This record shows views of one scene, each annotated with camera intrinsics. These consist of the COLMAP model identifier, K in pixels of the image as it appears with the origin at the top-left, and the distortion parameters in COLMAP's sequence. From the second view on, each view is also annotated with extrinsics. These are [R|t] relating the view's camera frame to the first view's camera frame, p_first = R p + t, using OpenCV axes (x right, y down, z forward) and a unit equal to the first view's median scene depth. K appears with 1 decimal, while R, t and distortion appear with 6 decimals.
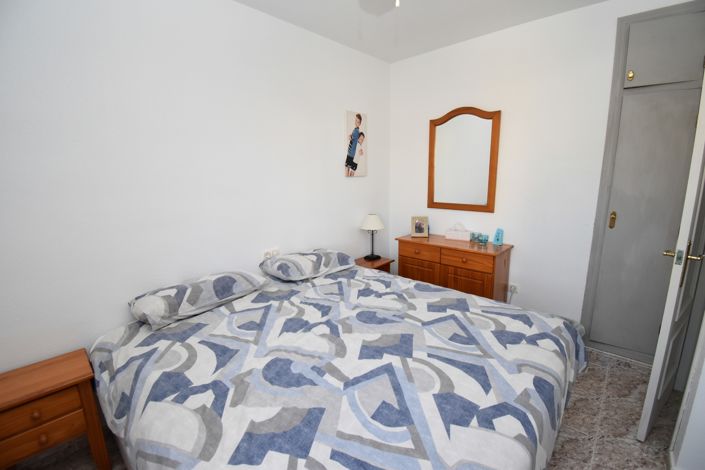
lens RADIAL K [[310.7, 0, 352.5], [0, 310.7, 235.0], [0, 0, 1]] dist [0.002236, -0.016204]
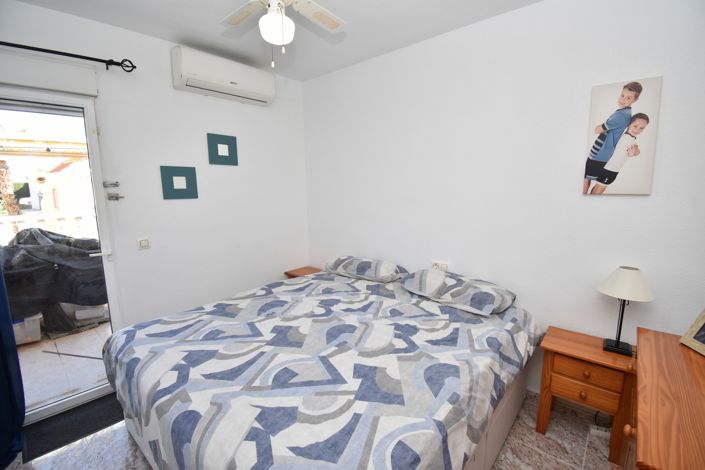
lens RADIAL K [[310.7, 0, 352.5], [0, 310.7, 235.0], [0, 0, 1]] dist [0.002236, -0.016204]
pose [[0.019248, 0.172147, -0.984883, 0.974803], [-0.194026, 0.966982, 0.165226, -0.203870], [0.980808, 0.187913, 0.052013, 0.896216]]
